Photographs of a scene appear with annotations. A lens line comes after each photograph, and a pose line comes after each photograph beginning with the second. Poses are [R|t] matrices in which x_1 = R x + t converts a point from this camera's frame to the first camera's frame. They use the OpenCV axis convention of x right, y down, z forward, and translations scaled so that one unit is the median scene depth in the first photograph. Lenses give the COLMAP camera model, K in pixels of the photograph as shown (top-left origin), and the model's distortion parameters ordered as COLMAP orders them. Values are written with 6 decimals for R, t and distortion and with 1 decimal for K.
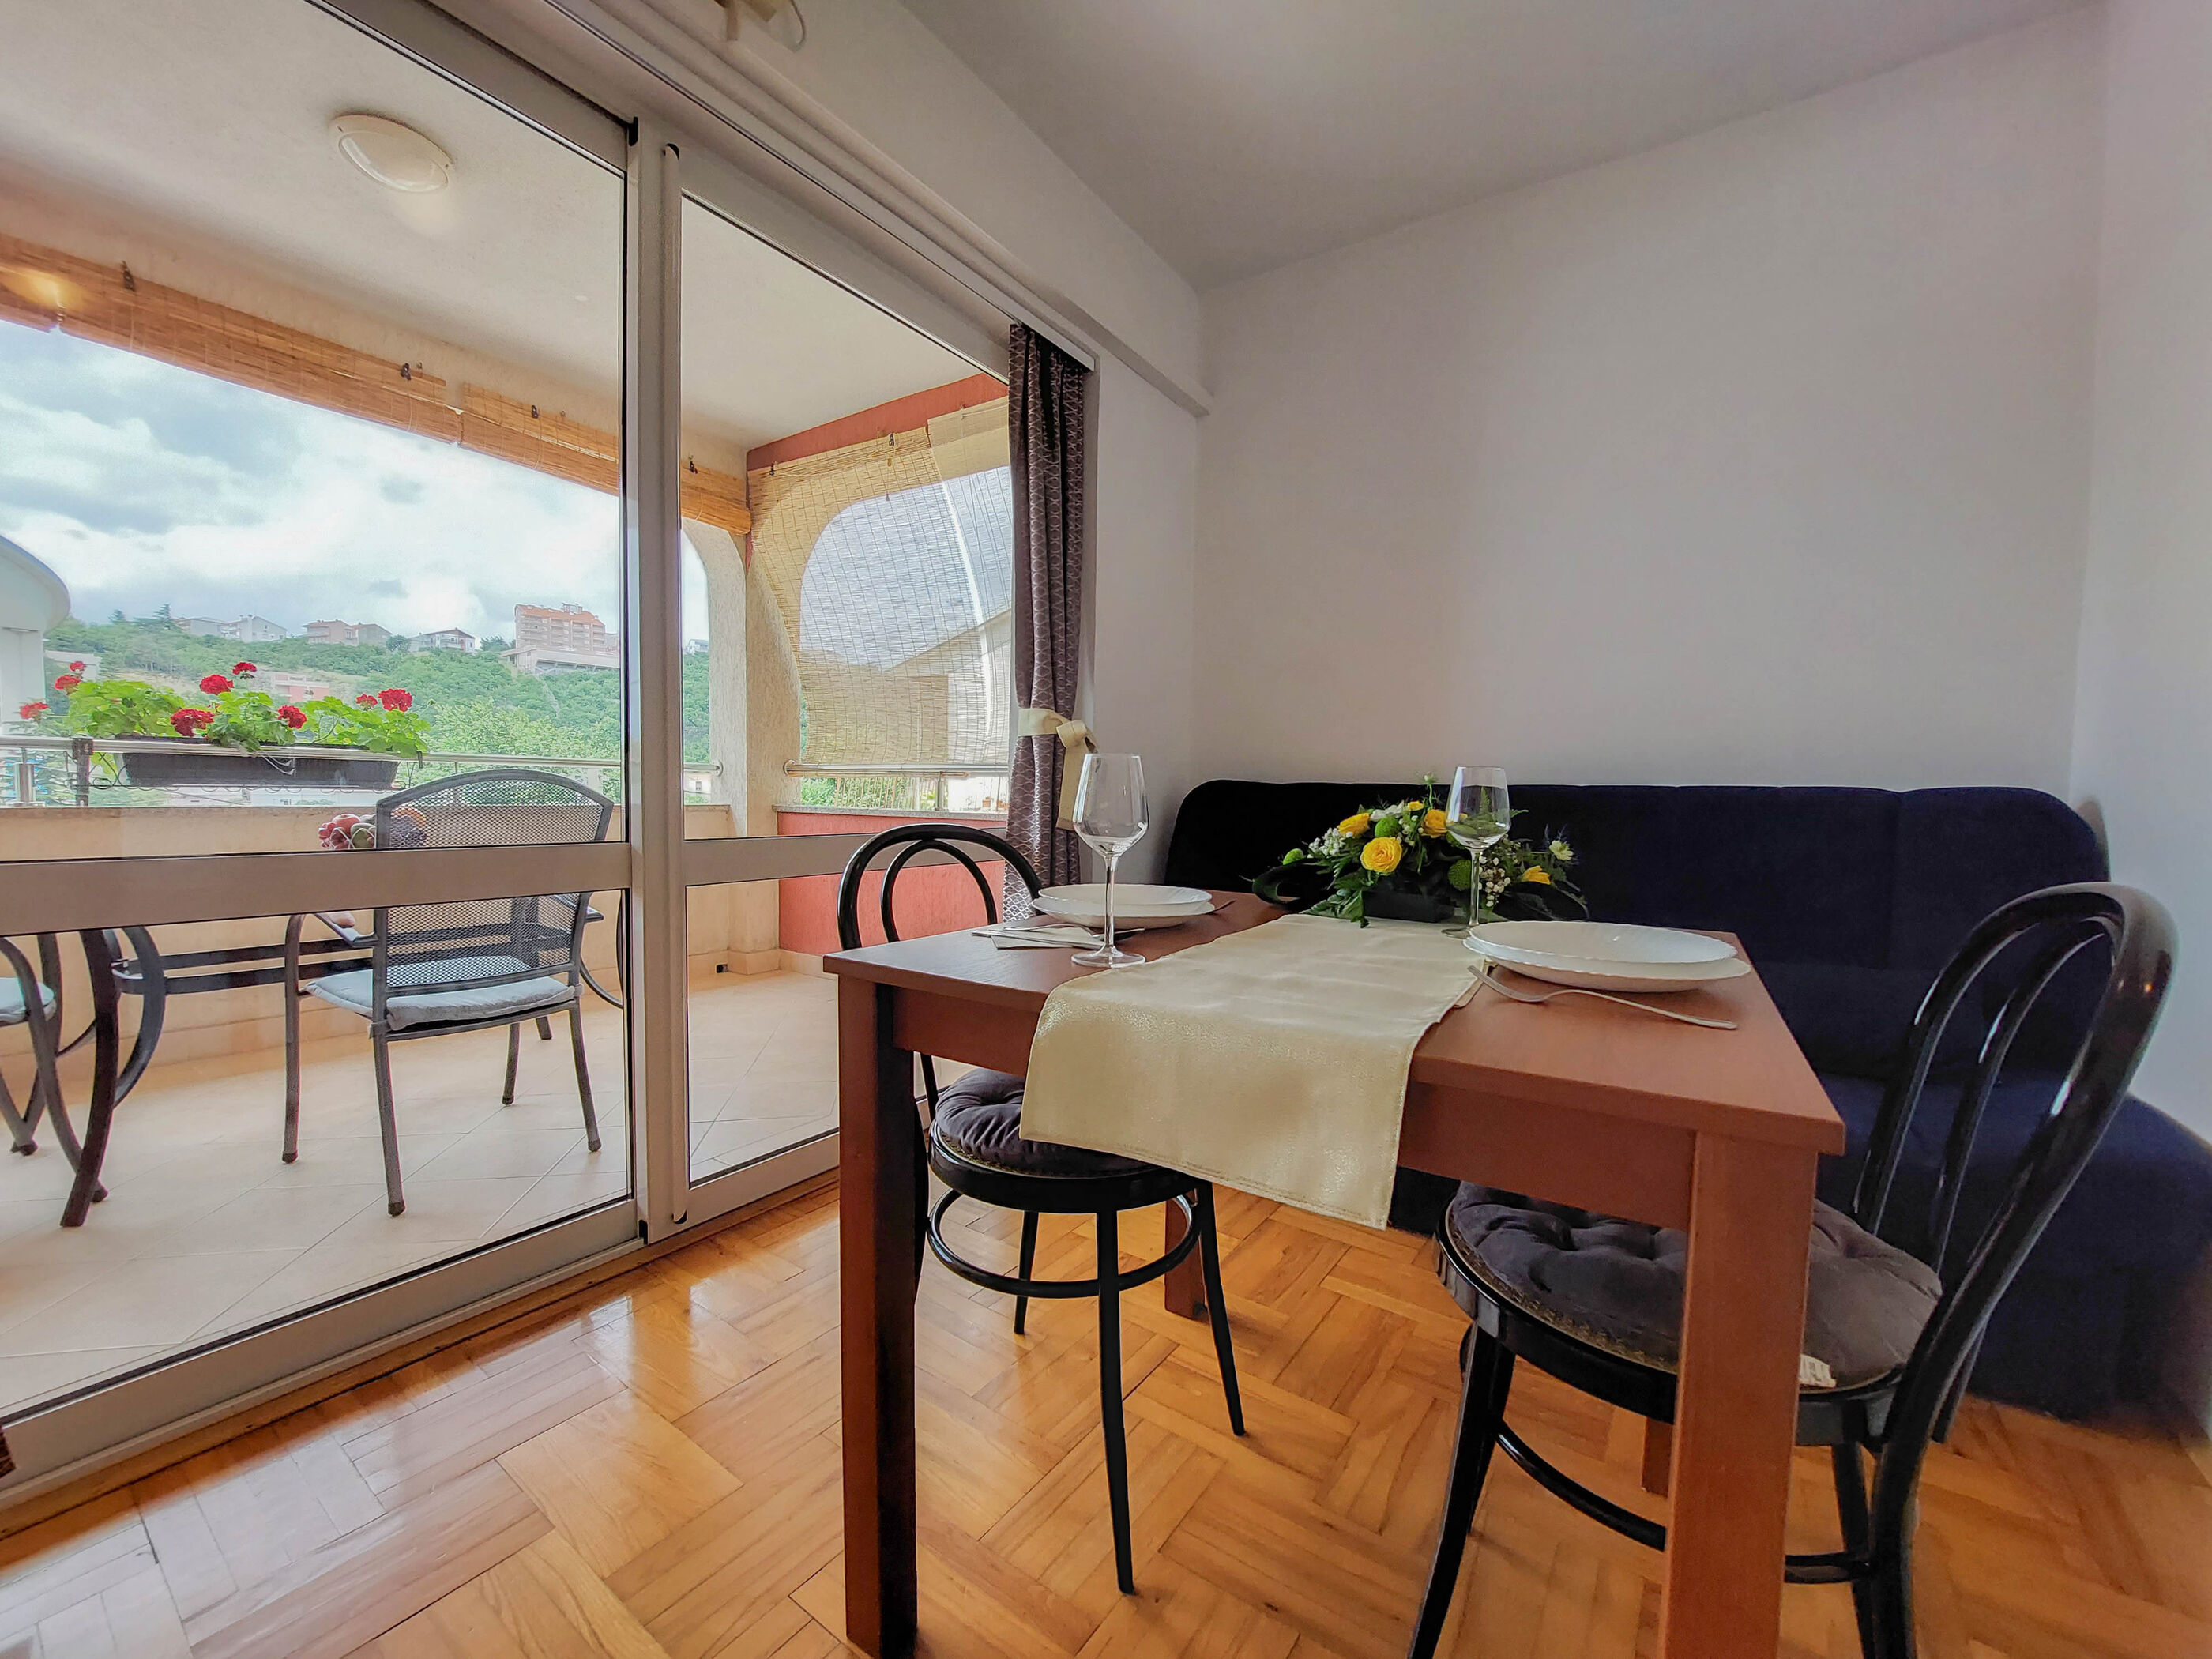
lens RADIAL K [[904.7, 0, 1060.1], [0, 904.7, 845.2], [0, 0, 1]] dist [-0.022854, 0.007204]
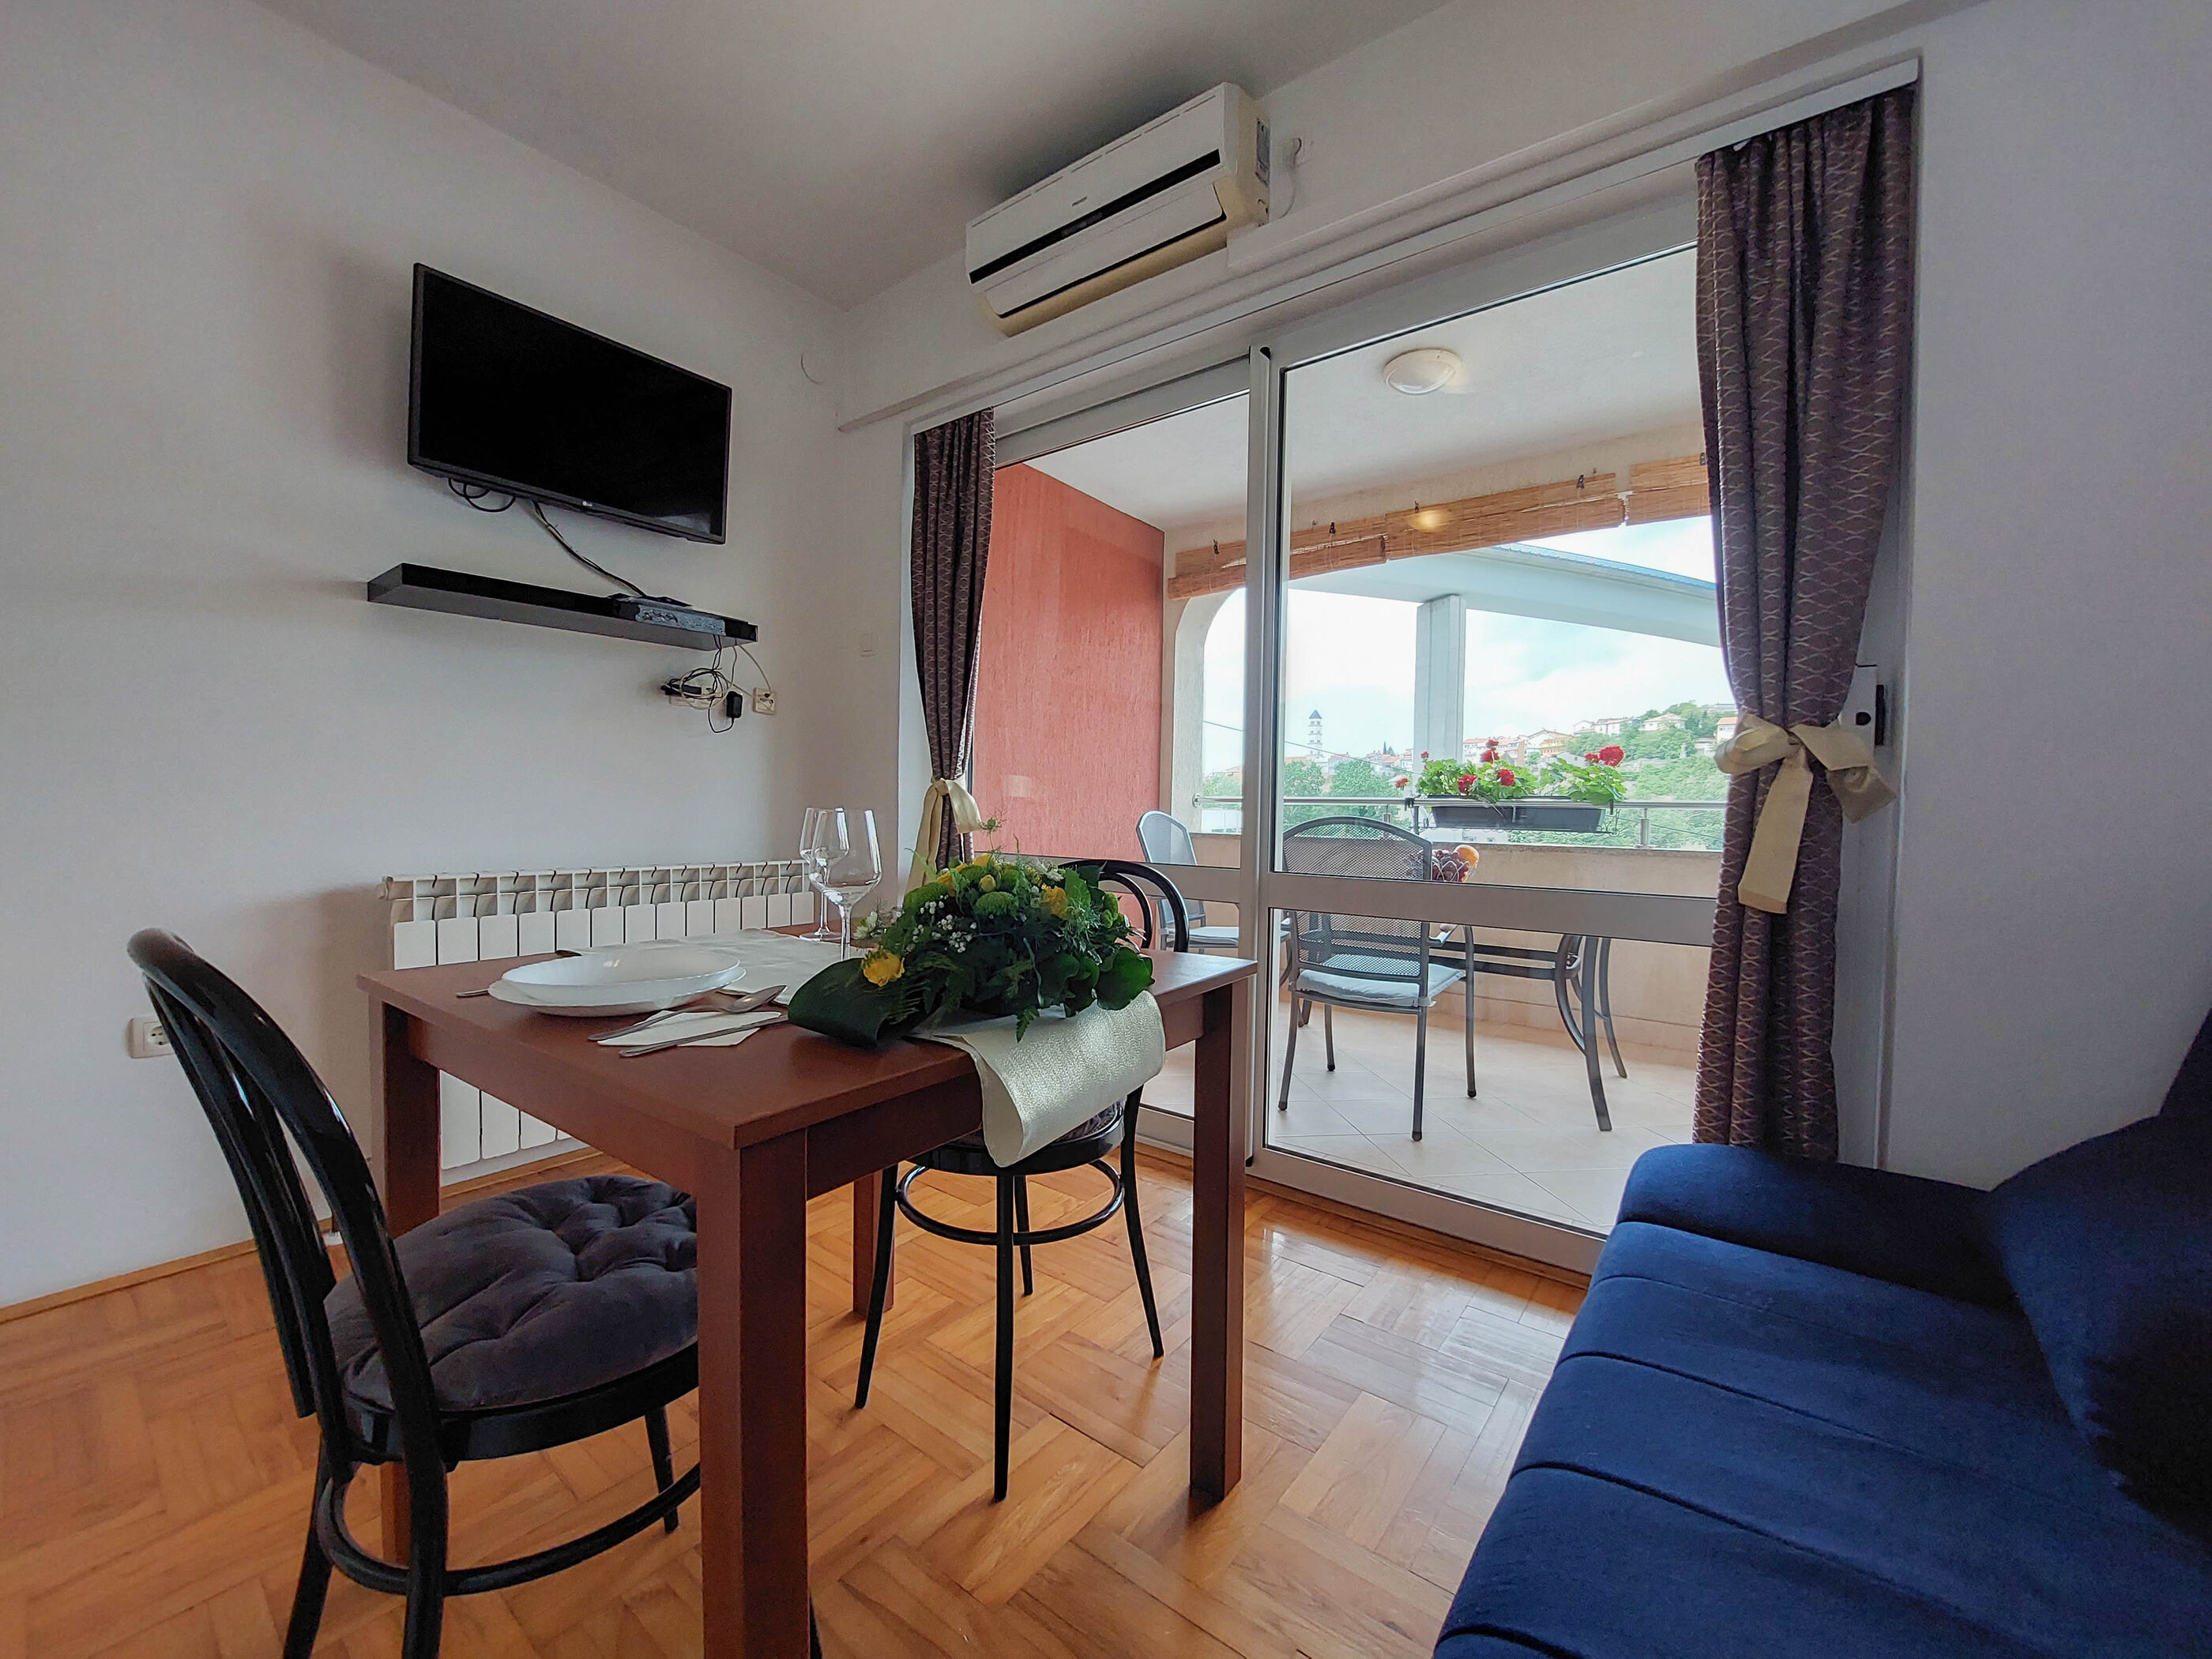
lens RADIAL K [[879.8, 0, 1113.6], [0, 879.8, 834.4], [0, 0, 1]] dist [-0.012145, -0.000145]
pose [[-0.015761, 0.012483, -0.999798, 0.598188], [-0.074986, 0.997091, 0.013631, -0.041671], [0.997060, 0.075186, -0.014779, 0.572747]]
